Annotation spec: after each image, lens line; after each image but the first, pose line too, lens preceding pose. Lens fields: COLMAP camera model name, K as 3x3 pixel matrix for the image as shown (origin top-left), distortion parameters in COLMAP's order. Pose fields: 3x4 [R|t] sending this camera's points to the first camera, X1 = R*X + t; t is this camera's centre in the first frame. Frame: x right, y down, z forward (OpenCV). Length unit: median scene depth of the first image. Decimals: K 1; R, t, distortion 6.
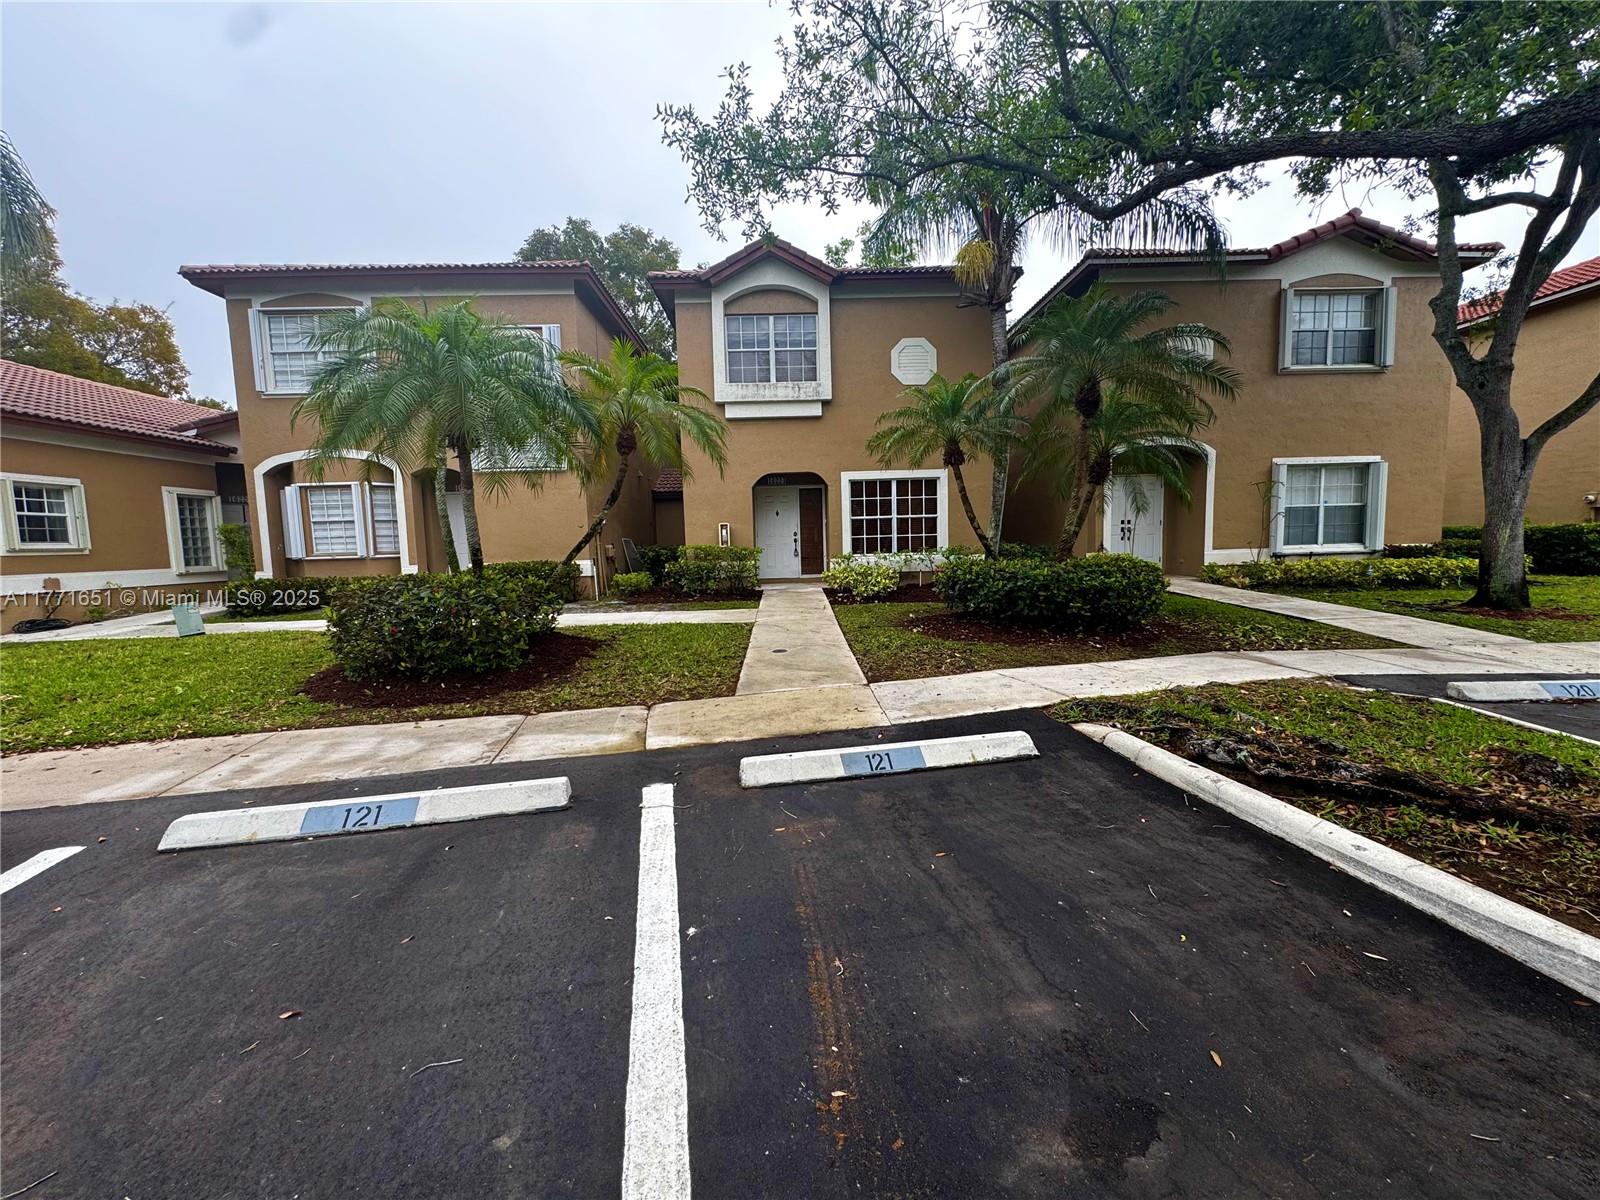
lens RADIAL K [[638.3, 0, 796.7], [0, 638.3, 595.9], [0, 0, 1]] dist [-0.001980, 0.000125]
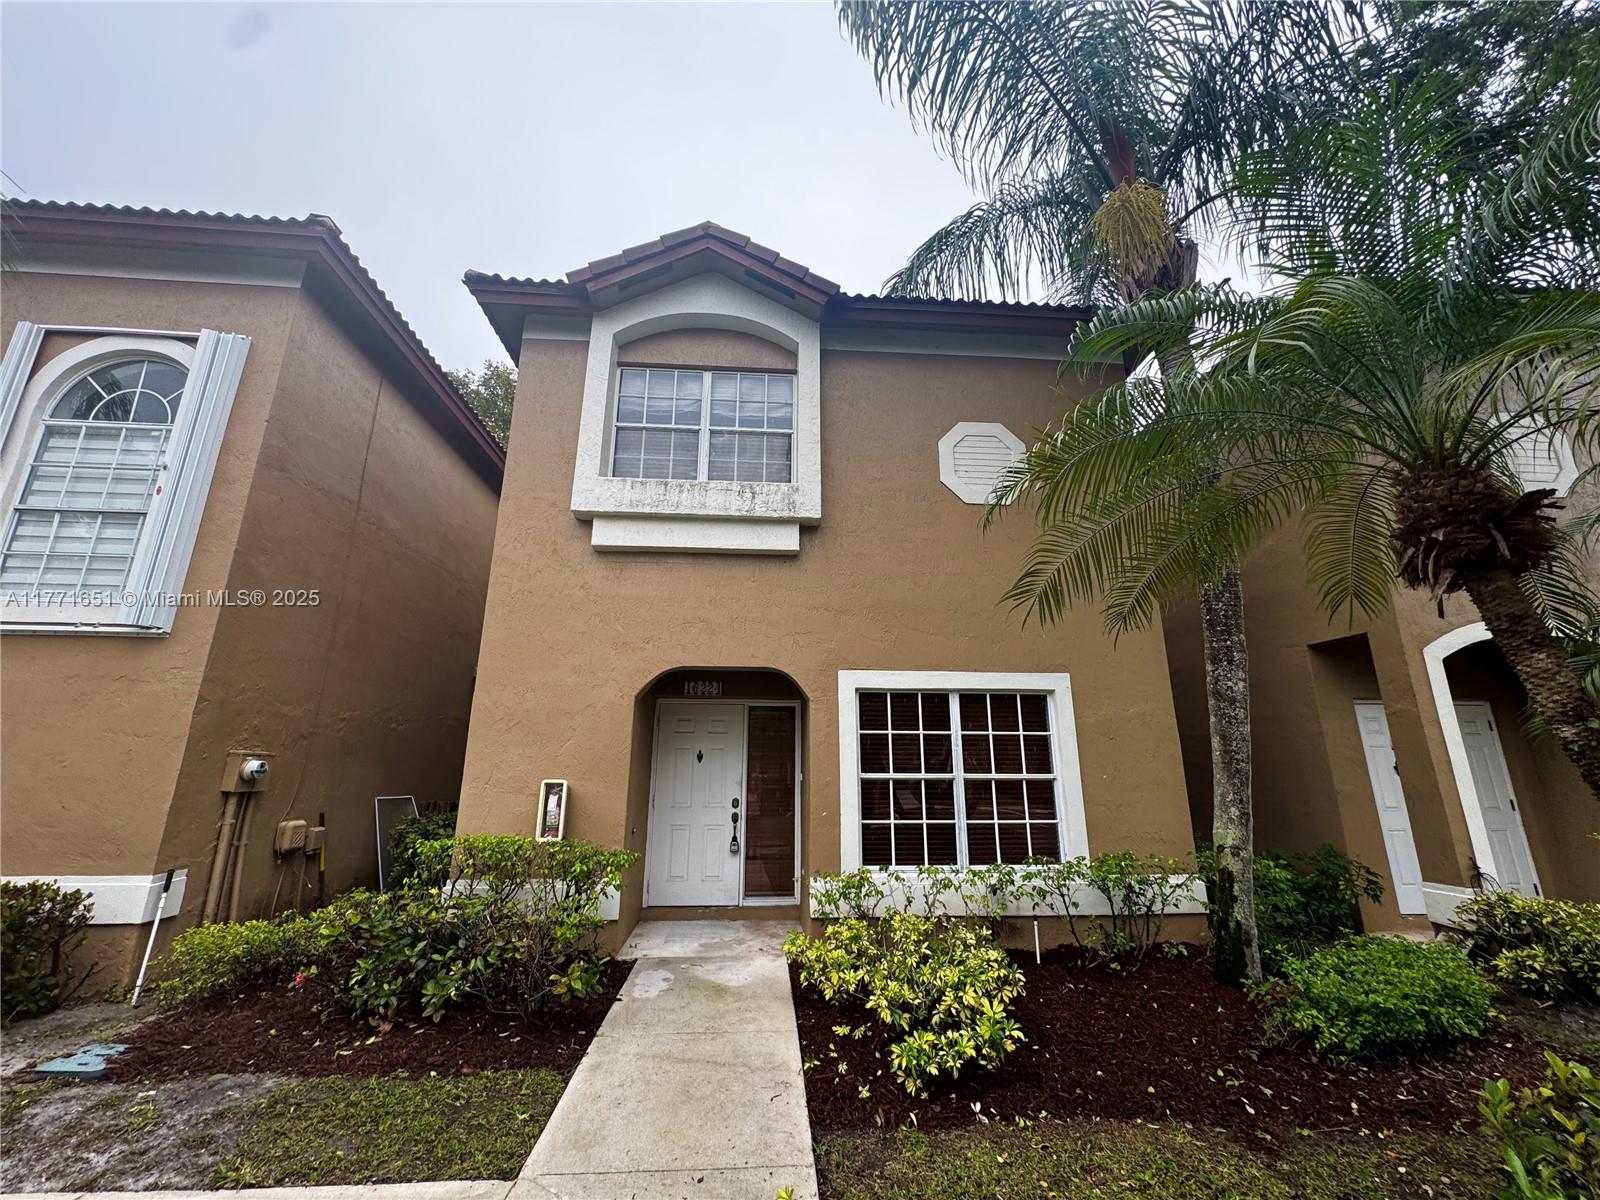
lens RADIAL K [[638.3, 0, 796.7], [0, 638.3, 595.9], [0, 0, 1]] dist [-0.001980, 0.000125]
pose [[0.998690, 0.042529, 0.028441, 0.025003], [-0.029805, 0.935446, -0.352210, -0.083437], [-0.041584, 0.350901, 0.935489, 0.559686]]
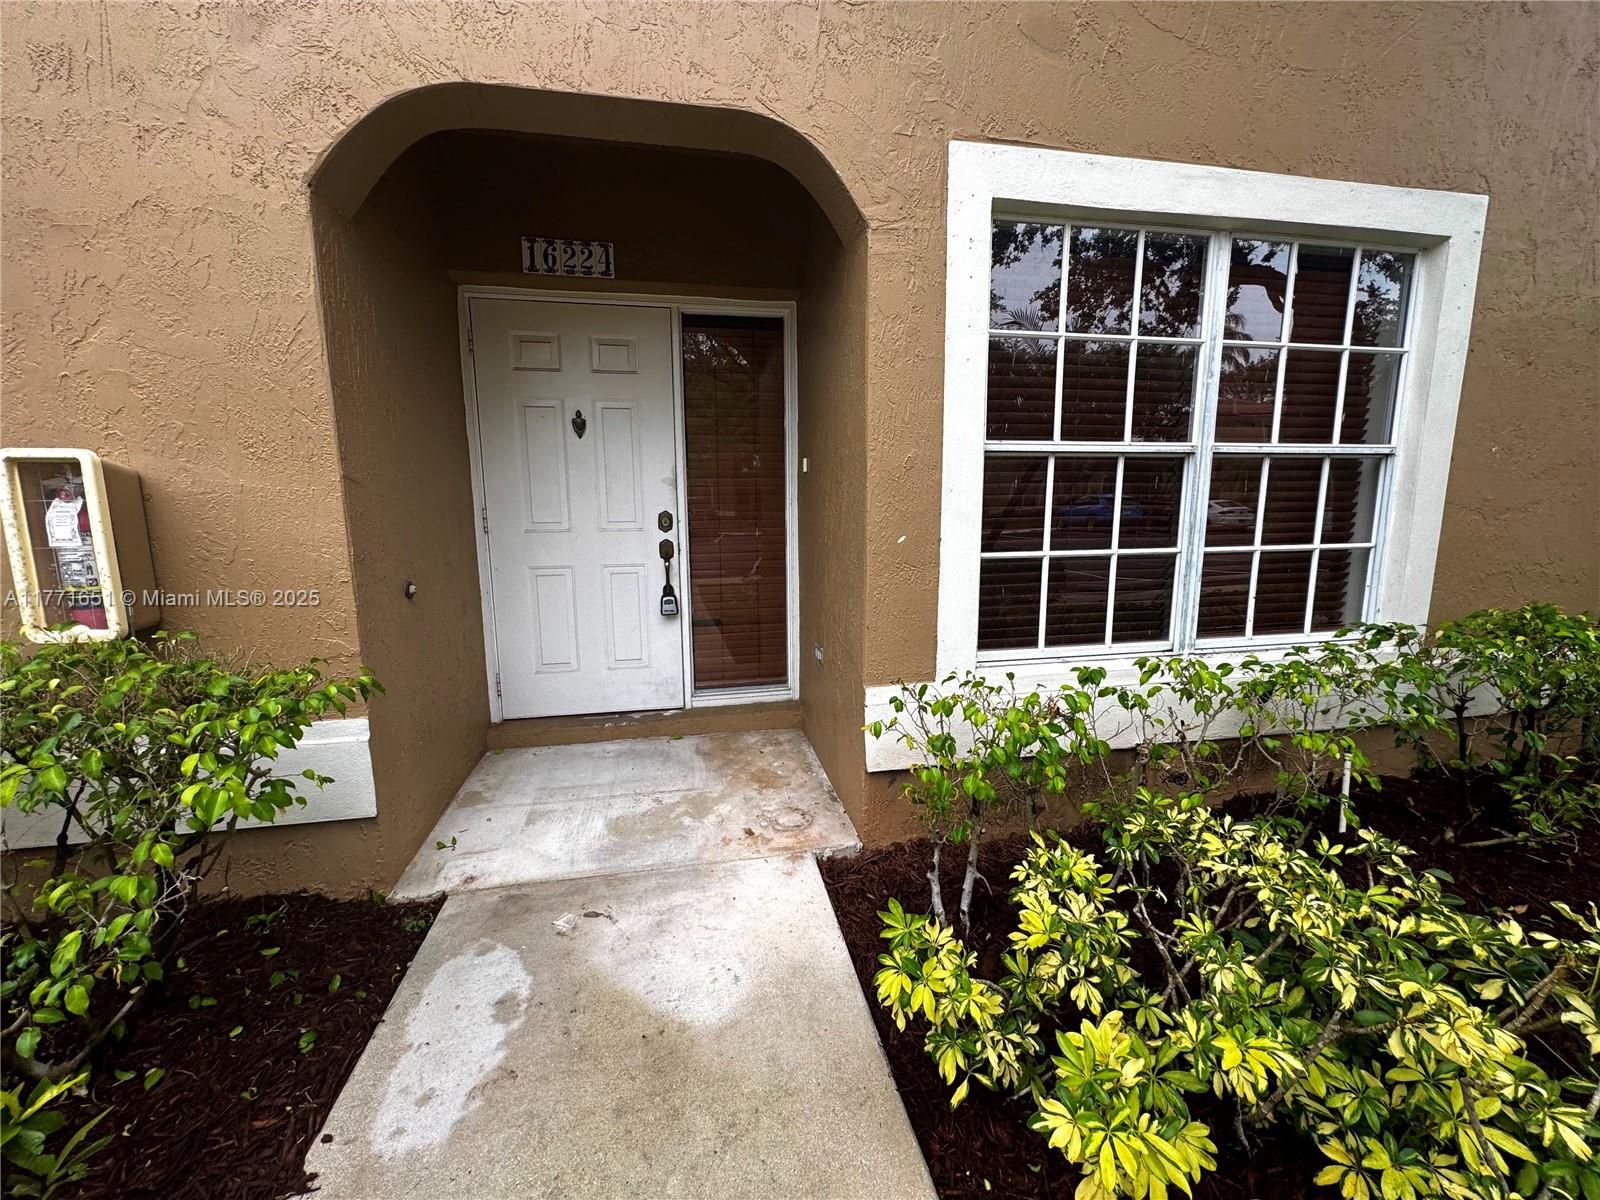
lens RADIAL K [[638.3, 0, 796.7], [0, 638.3, 595.9], [0, 0, 1]] dist [-0.001980, 0.000125]
pose [[0.986755, -0.003833, 0.162172, 0.007550], [-0.005838, 0.998234, 0.059116, -0.092813], [-0.162112, -0.059280, 0.984990, 0.845869]]
